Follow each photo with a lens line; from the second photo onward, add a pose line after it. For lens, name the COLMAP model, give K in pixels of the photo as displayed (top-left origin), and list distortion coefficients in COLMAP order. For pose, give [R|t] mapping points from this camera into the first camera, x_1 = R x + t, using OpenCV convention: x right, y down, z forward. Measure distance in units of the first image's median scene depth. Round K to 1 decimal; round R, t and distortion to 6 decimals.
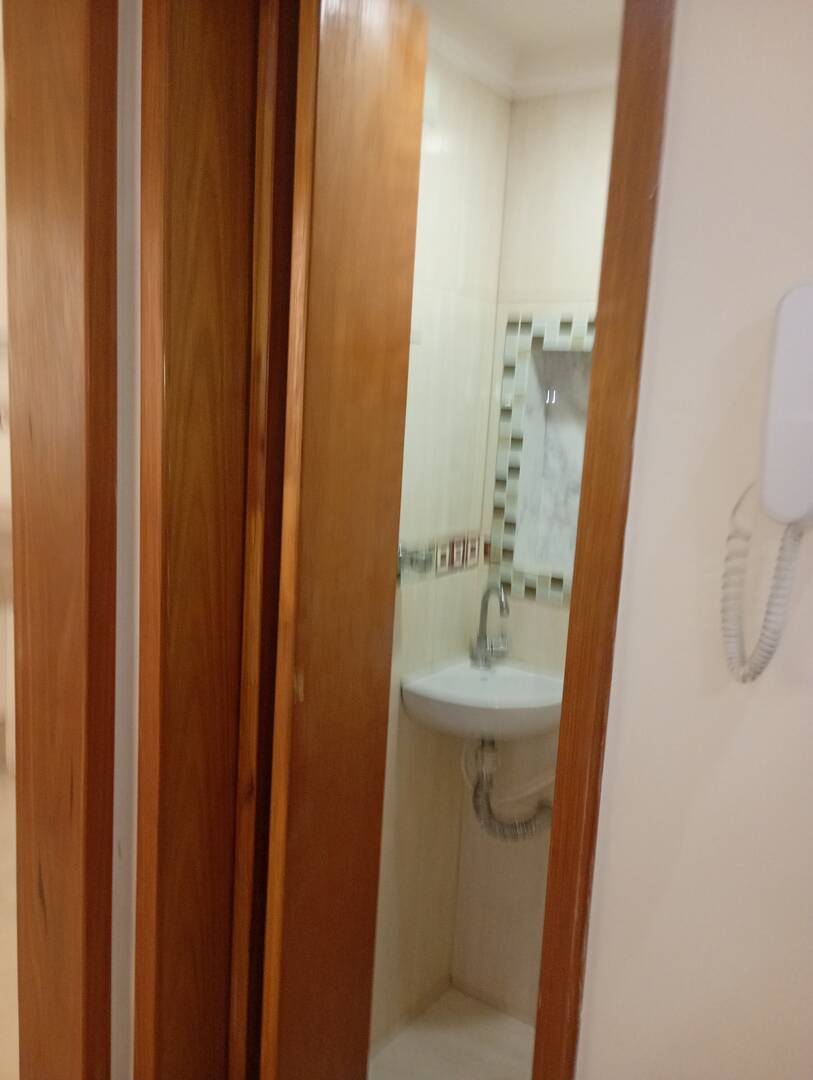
lens RADIAL K [[916.0, 0, 406.2], [0, 916.0, 520.8], [0, 0, 1]] dist [-0.002388, -0.002083]
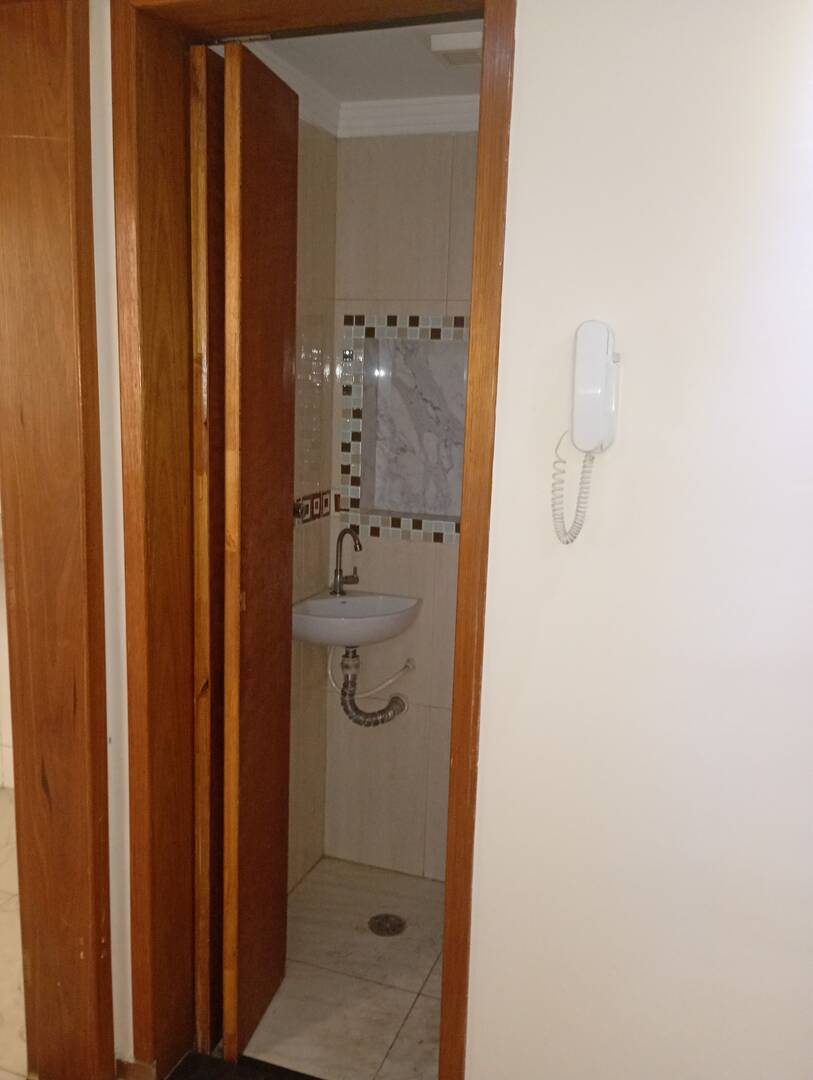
lens RADIAL K [[915.6, 0, 413.9], [0, 915.6, 535.3], [0, 0, 1]] dist [0.065831, -0.090200]
pose [[0.962830, -0.072722, 0.260135, -0.215030], [0.060916, 0.996726, 0.053174, 0.026918], [-0.263151, -0.035351, 0.964107, -0.360871]]
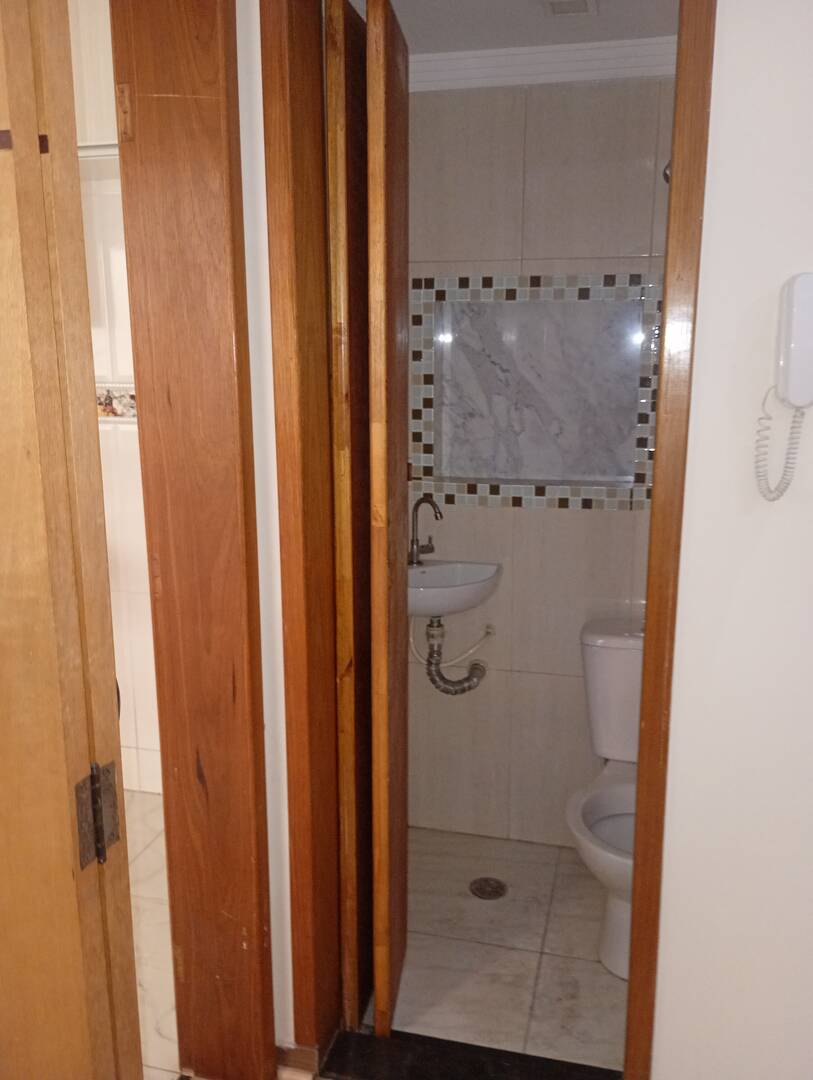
lens RADIAL K [[915.6, 0, 413.9], [0, 915.6, 535.3], [0, 0, 1]] dist [0.065831, -0.090200]
pose [[0.932890, -0.134045, 0.334287, -0.504045], [0.106710, 0.989357, 0.098927, -0.004686], [-0.343990, -0.056617, 0.937265, -0.245140]]
